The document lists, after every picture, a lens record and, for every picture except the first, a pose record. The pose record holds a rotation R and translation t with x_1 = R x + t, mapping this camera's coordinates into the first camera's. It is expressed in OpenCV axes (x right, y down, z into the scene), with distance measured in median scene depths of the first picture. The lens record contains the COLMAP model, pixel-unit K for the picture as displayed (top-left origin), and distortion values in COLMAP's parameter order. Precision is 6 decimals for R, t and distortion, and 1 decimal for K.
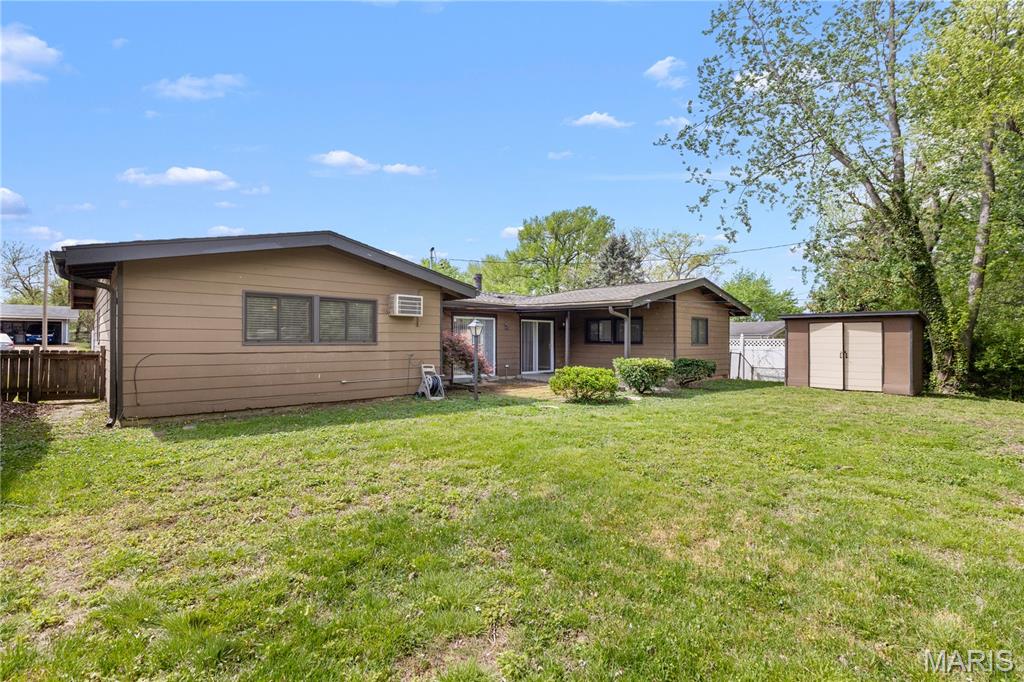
lens RADIAL K [[473.1, 0, 515.6], [0, 473.1, 341.3], [0, 0, 1]] dist [0.000419, -0.000318]
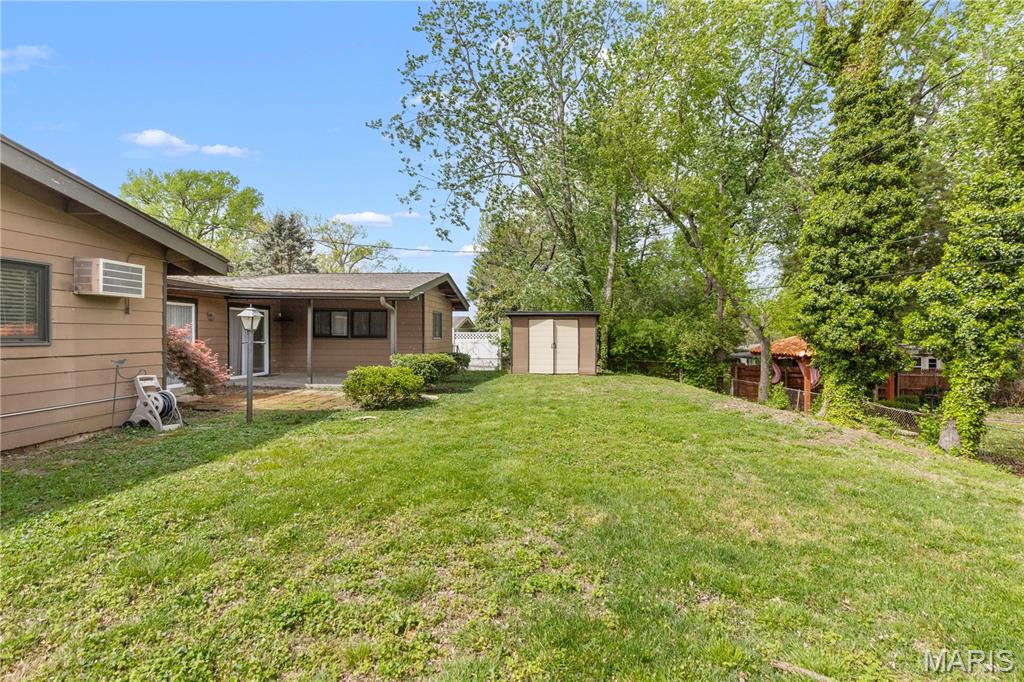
lens RADIAL K [[473.1, 0, 519.8], [0, 473.1, 338.4], [0, 0, 1]] dist [0.000419, -0.000318]
pose [[0.720182, -0.009955, 0.693714, -0.197377], [0.002614, 0.999929, 0.011636, -0.004107], [-0.693781, -0.006566, 0.720156, 0.152426]]
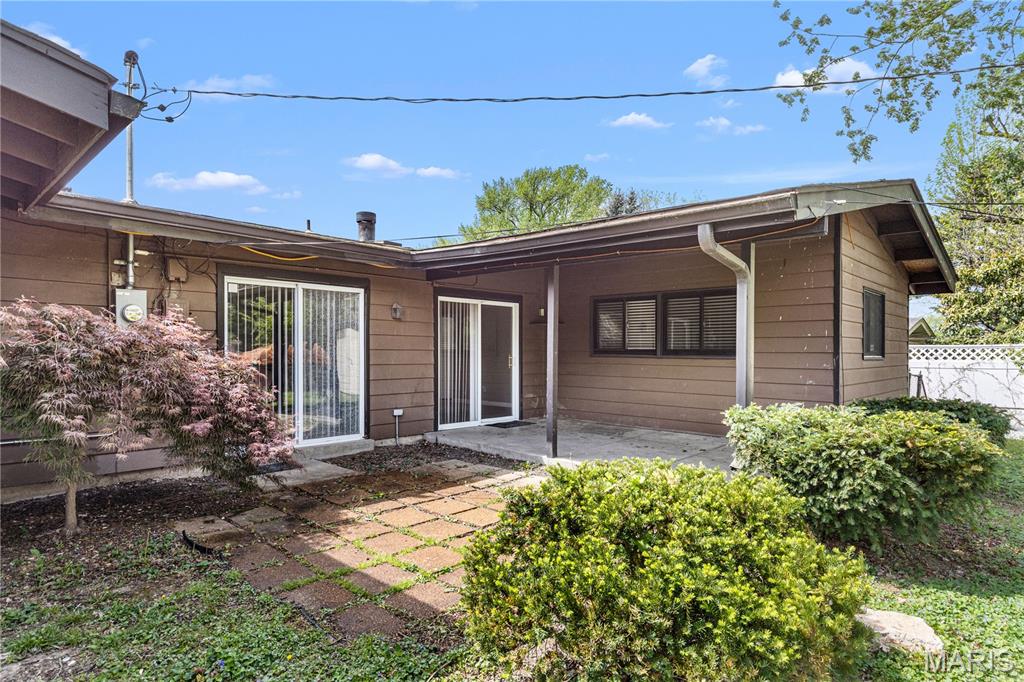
lens RADIAL K [[554.9, 0, 528.9], [0, 554.9, 360.5], [0, 0, 1]] dist [0.011104, -0.002956]
pose [[0.996861, -0.002585, 0.079133, 0.057346], [0.001655, 0.999929, 0.011810, 0.004247], [-0.079158, -0.011642, 0.996794, 0.571356]]
